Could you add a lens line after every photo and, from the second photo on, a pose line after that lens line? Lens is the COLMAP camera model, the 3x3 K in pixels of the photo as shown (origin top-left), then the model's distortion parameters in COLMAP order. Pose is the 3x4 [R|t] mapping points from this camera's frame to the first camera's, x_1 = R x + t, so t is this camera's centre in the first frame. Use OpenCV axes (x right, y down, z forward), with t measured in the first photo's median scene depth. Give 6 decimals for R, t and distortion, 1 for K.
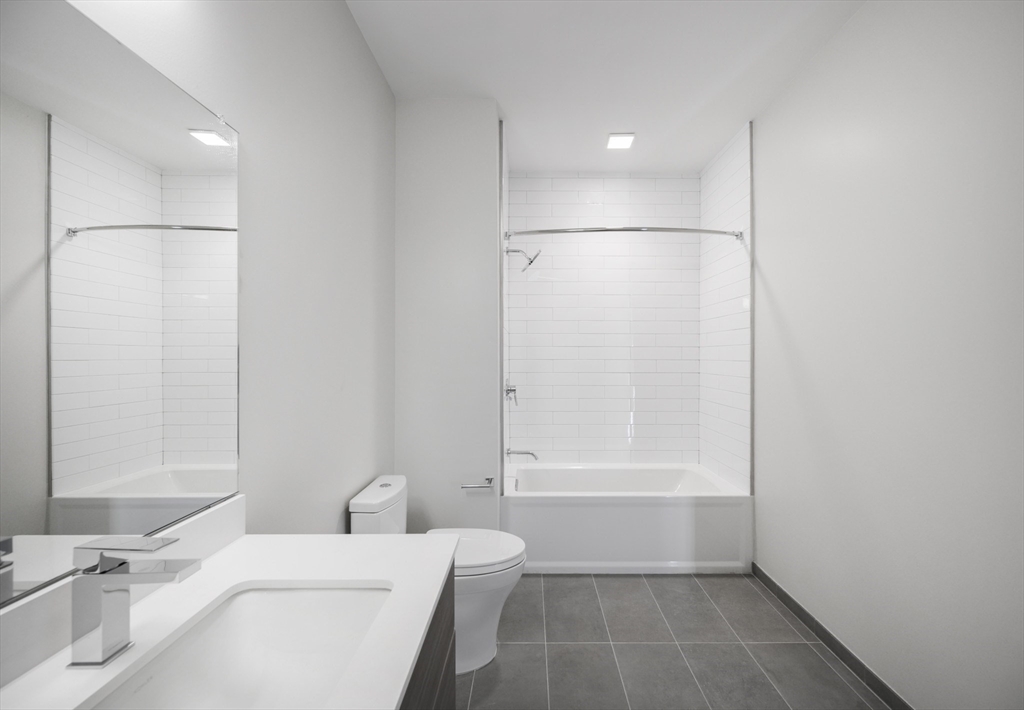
lens RADIAL K [[419.1, 0, 514.3], [0, 419.1, 357.8], [0, 0, 1]] dist [-0.001492, -0.000029]
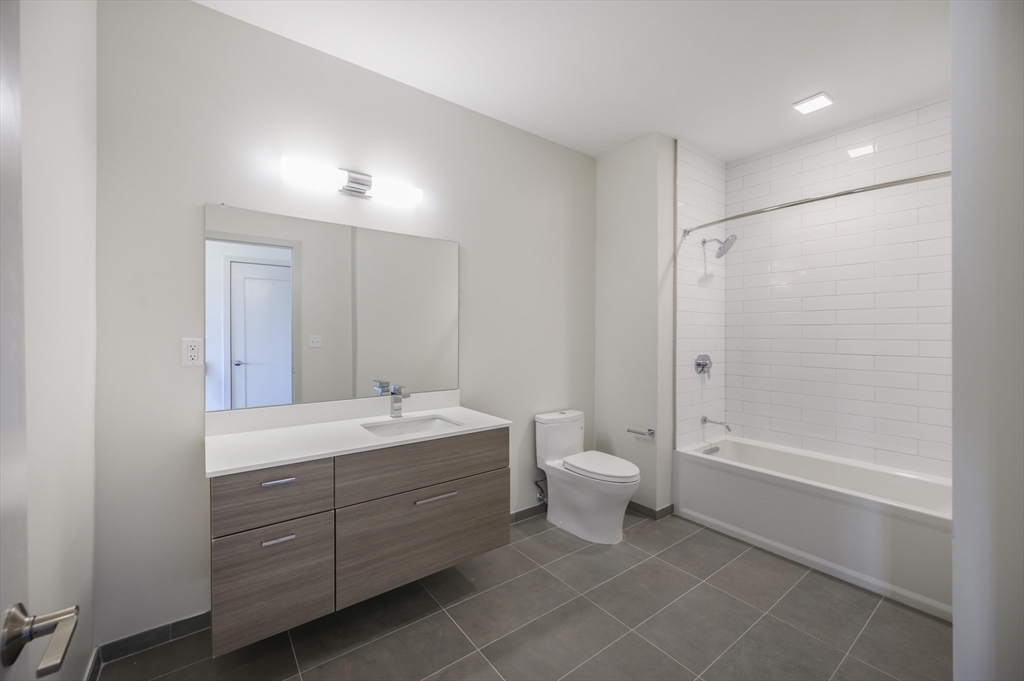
lens RADIAL K [[403.3, 0, 510.8], [0, 403.3, 335.8], [0, 0, 1]] dist [-0.001997, -0.000492]
pose [[0.596673, 0.007208, -0.802452, 0.632343], [-0.006466, 0.999970, 0.004175, -0.002025], [0.802459, 0.002698, 0.596702, -0.078221]]
